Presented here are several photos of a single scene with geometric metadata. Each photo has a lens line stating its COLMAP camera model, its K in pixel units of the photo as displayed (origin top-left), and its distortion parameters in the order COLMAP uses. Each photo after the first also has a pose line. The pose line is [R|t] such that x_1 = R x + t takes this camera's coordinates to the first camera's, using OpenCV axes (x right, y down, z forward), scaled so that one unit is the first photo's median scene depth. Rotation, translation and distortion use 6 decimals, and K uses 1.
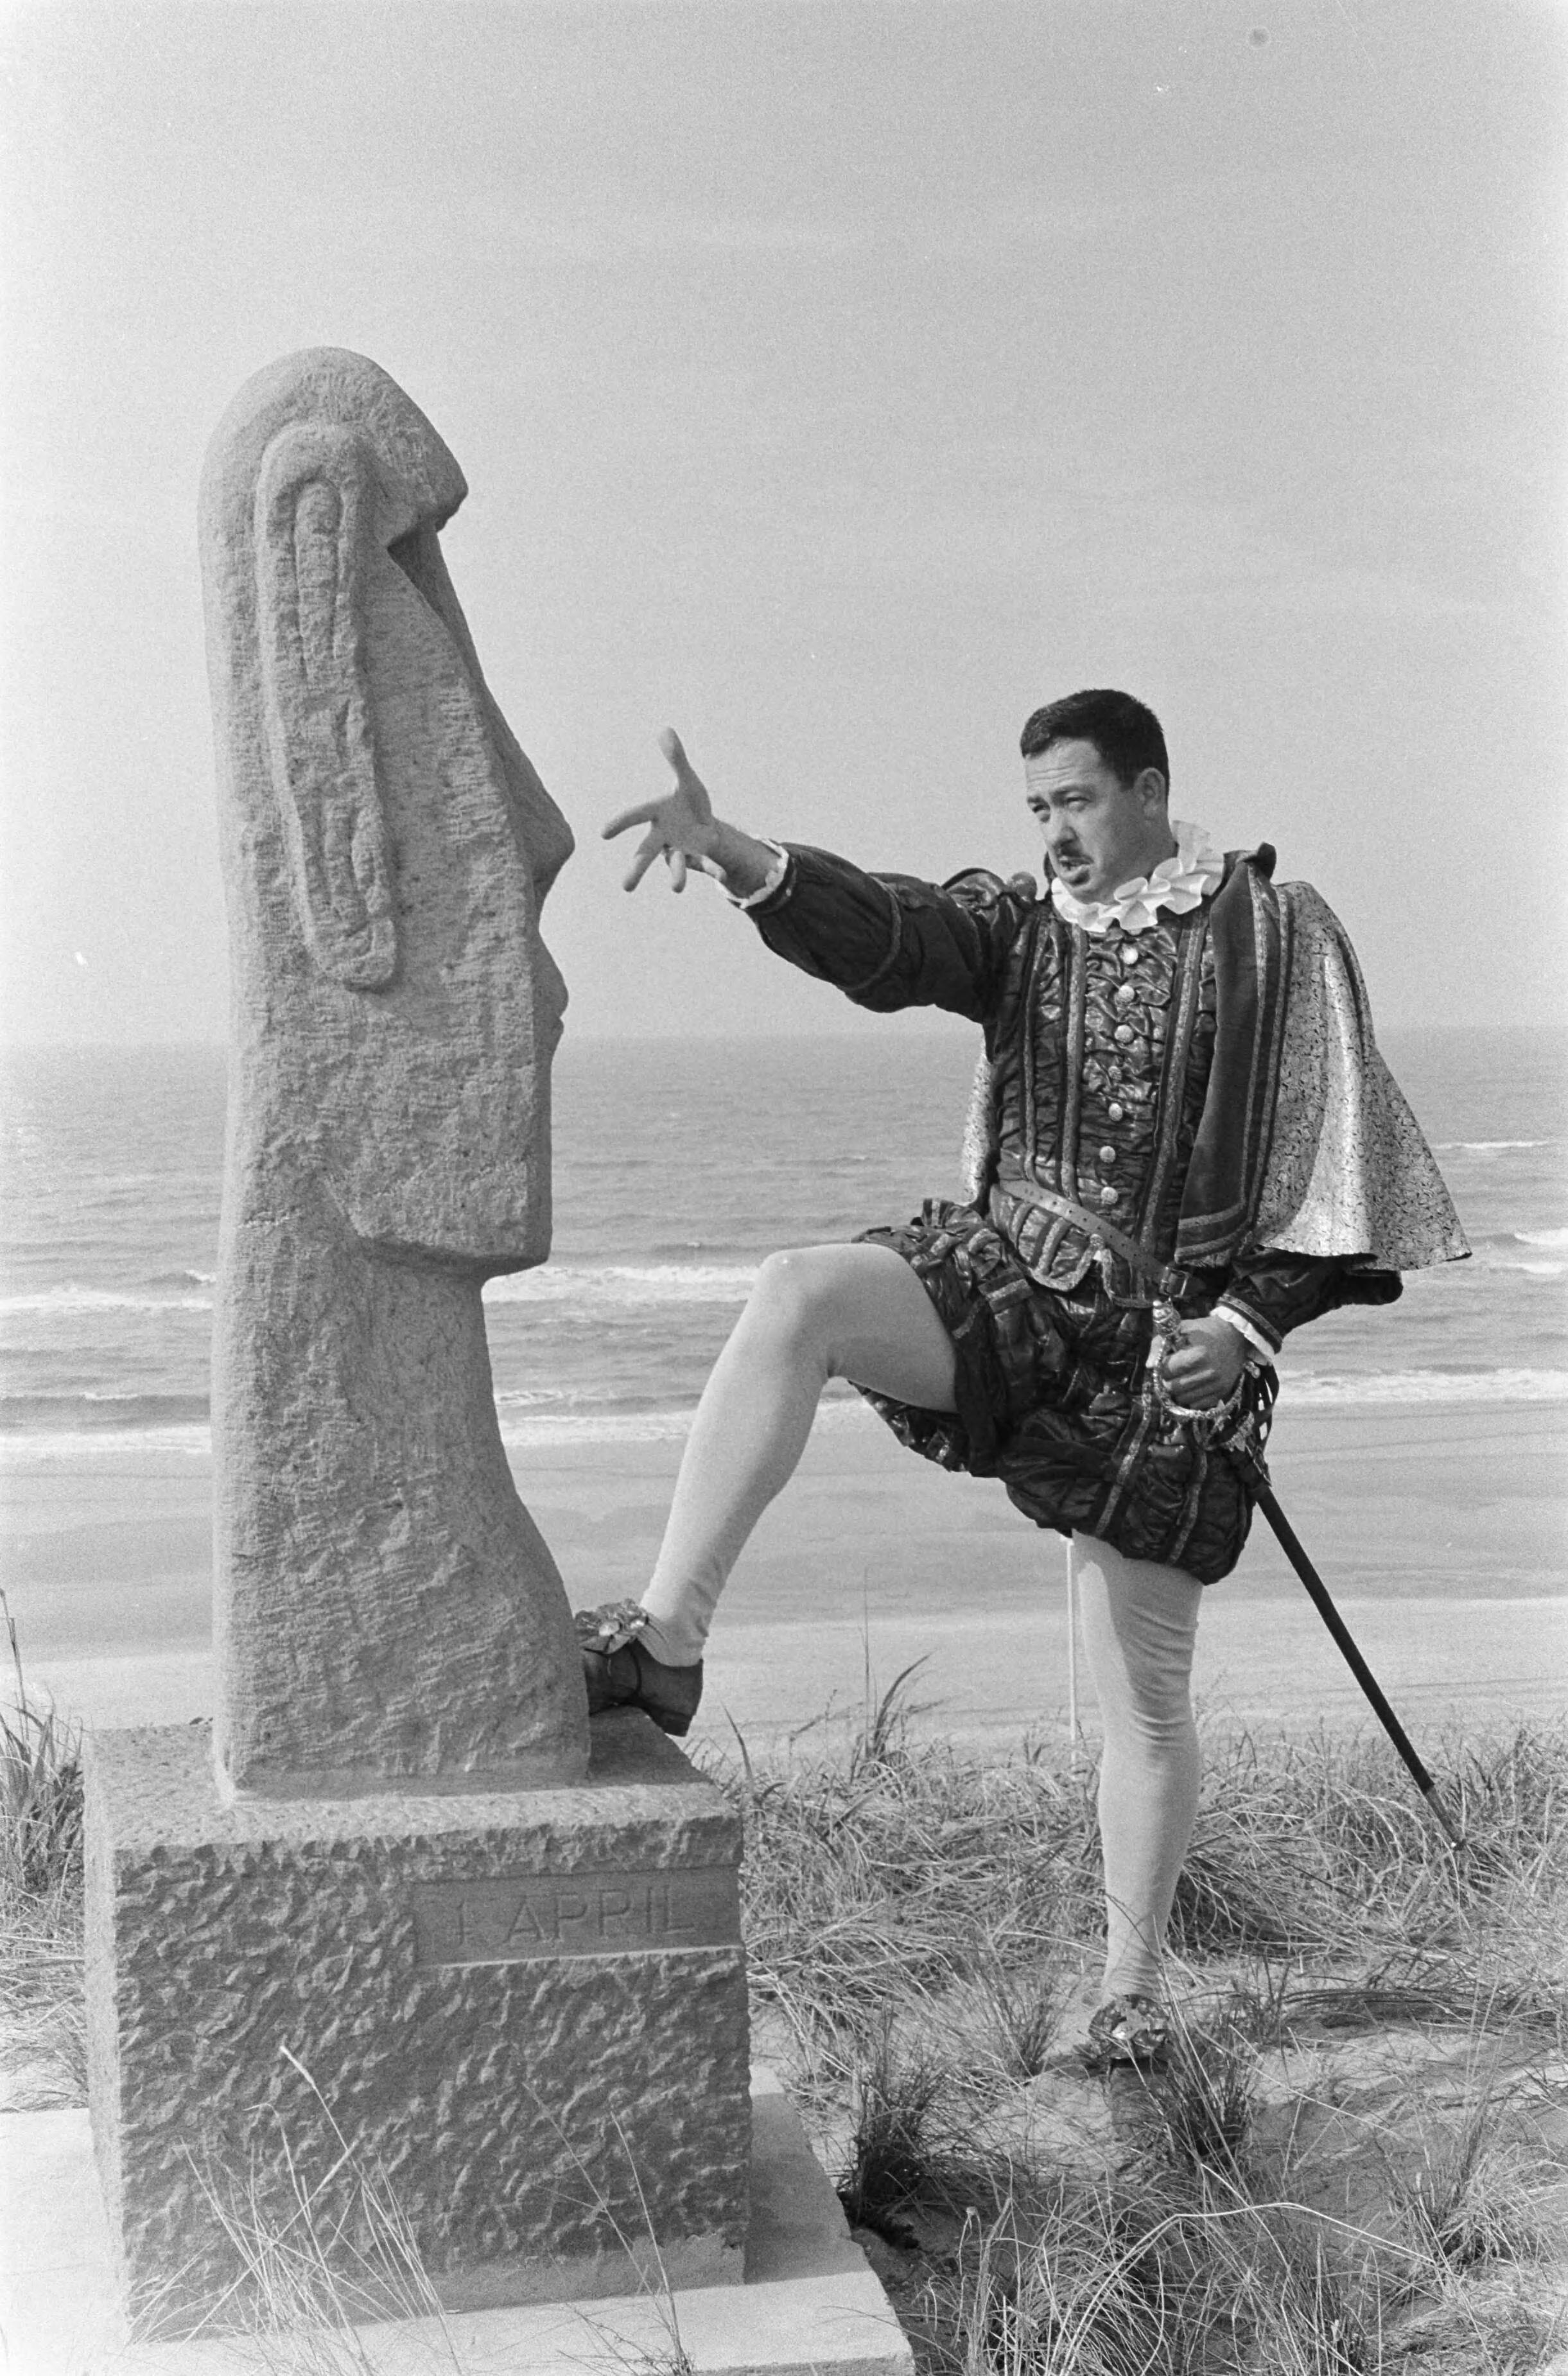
lens RADIAL K [[3533.5, 0, 788.7], [0, 3533.5, 1224.4], [0, 0, 1]] dist [0.050132, -0.152819]
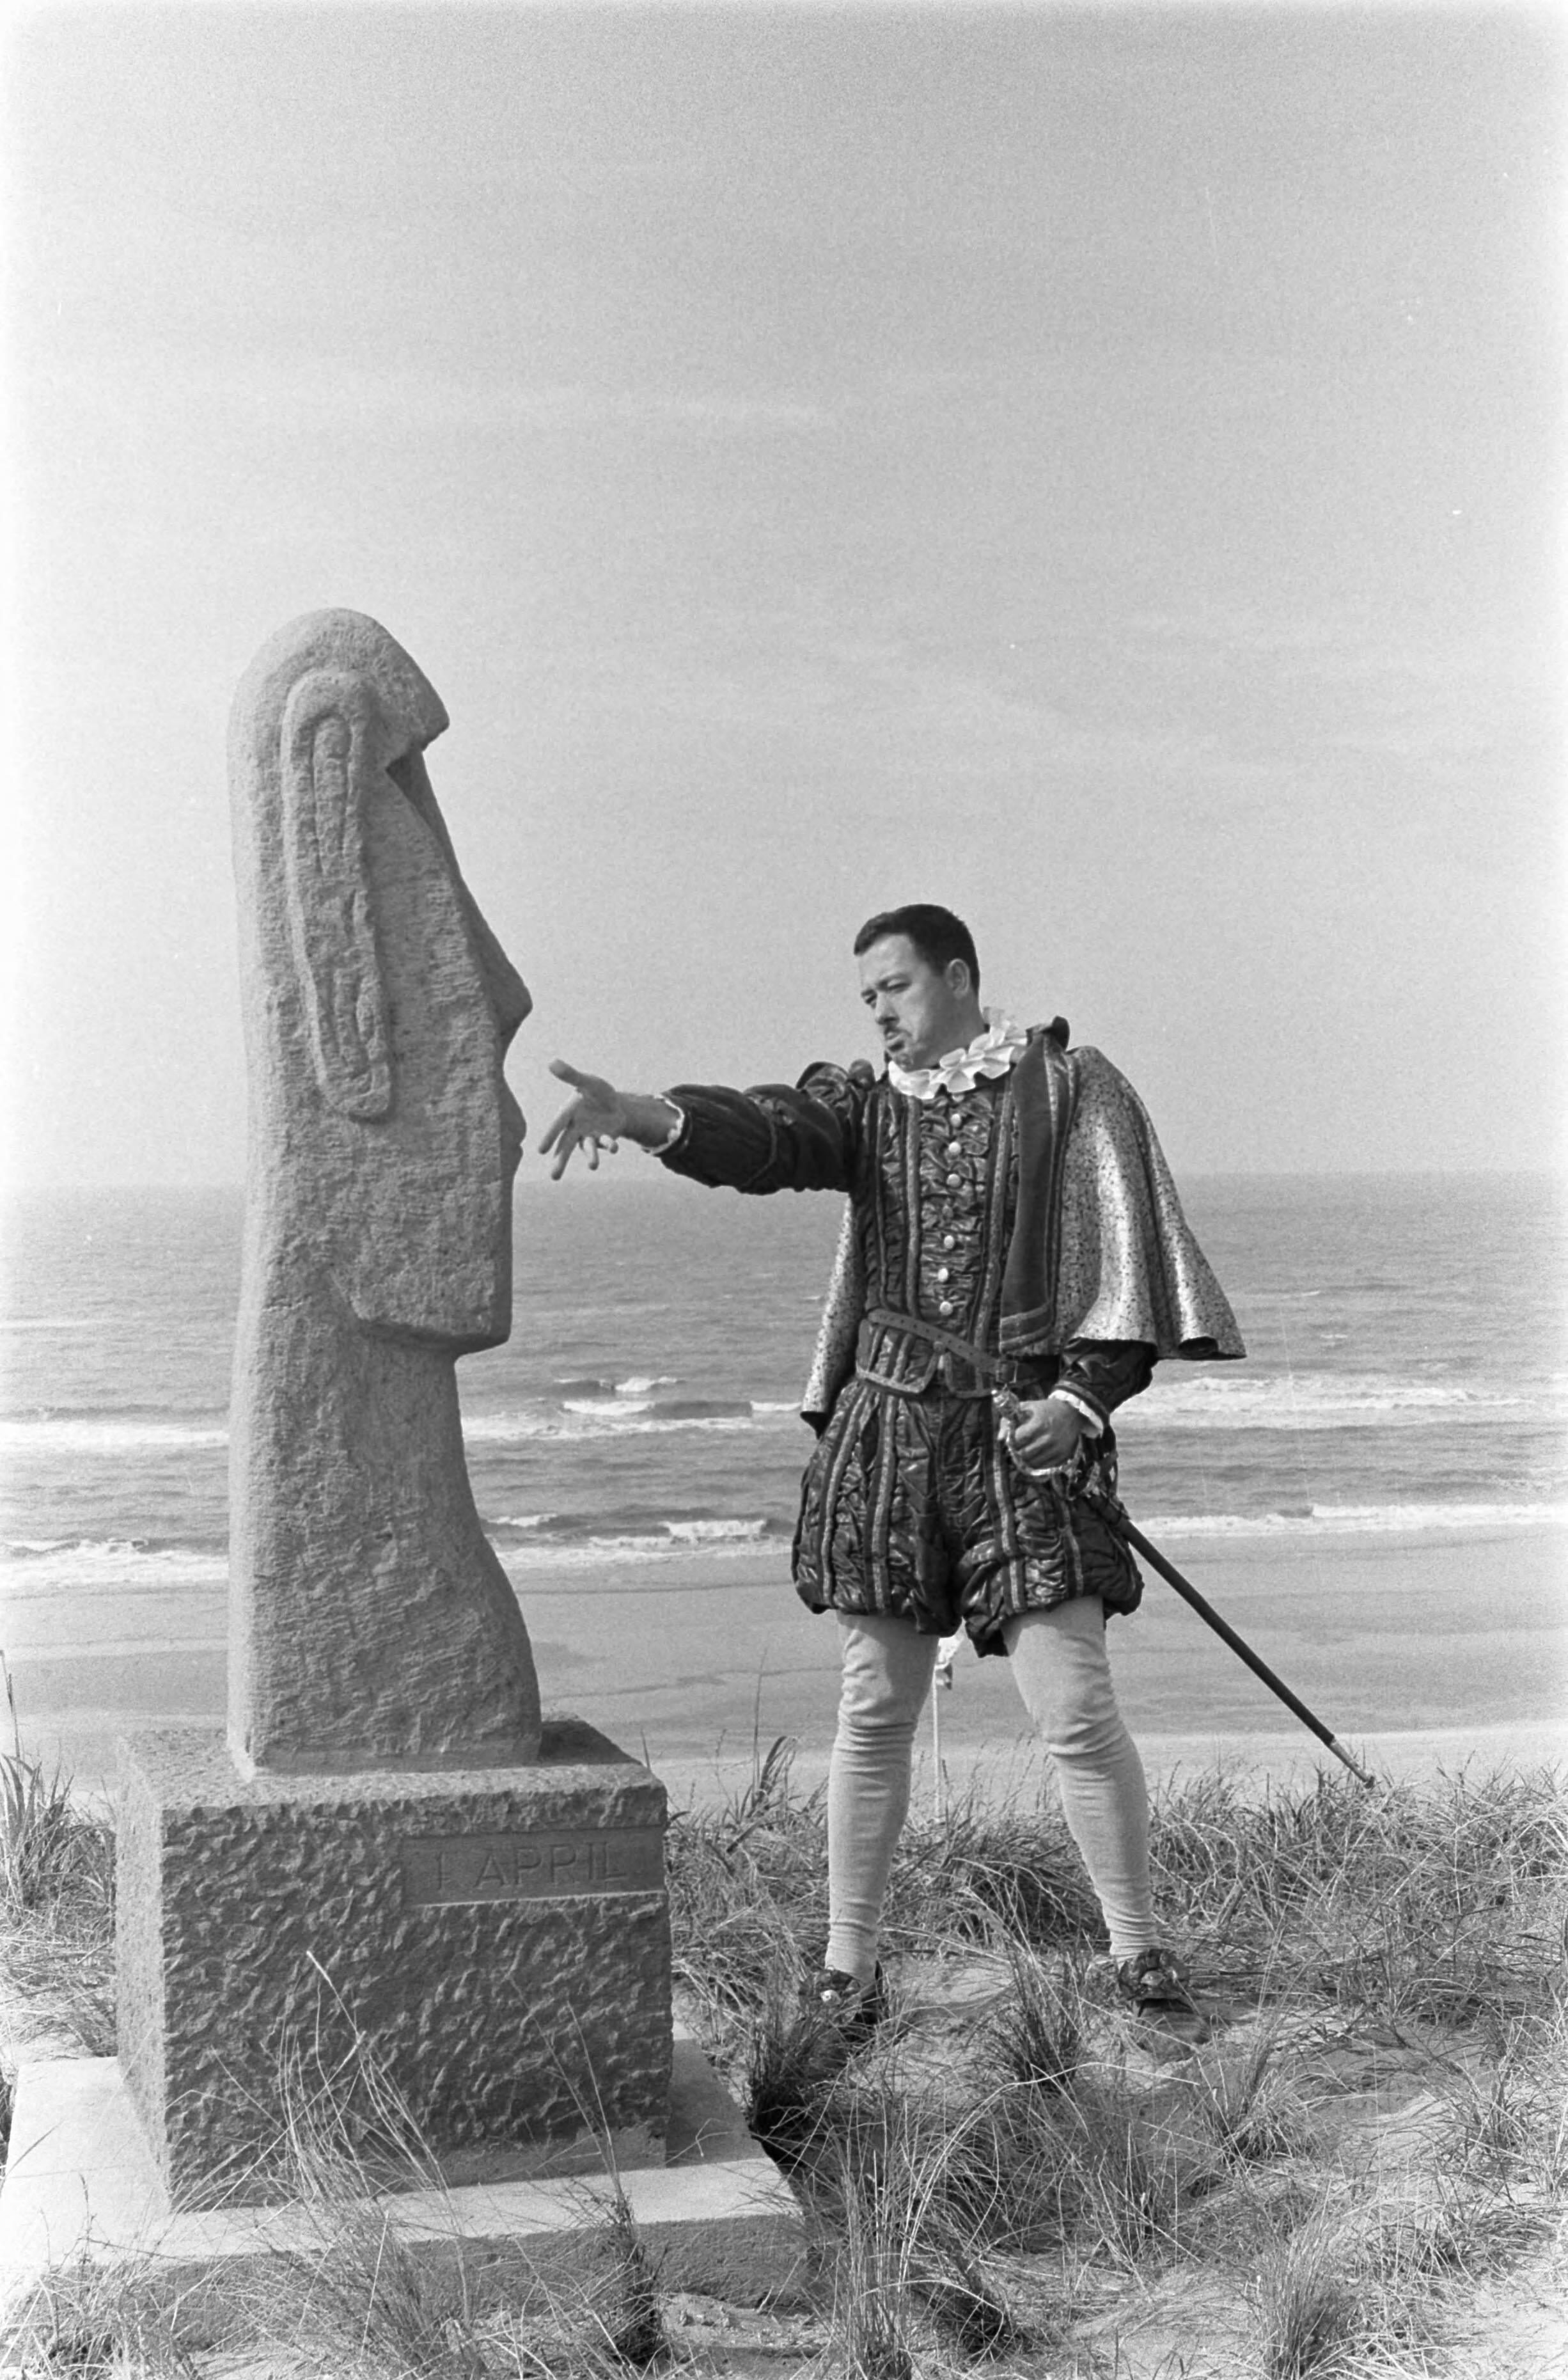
lens RADIAL K [[3539.3, 0, 788.7], [0, 3539.3, 1226.4], [0, 0, 1]] dist [0.050132, -0.152819]
pose [[0.999468, 0.003102, 0.032453, -0.011117], [-0.001944, 0.999362, -0.035659, 0.015297], [-0.032543, 0.035577, 0.998837, -0.252835]]
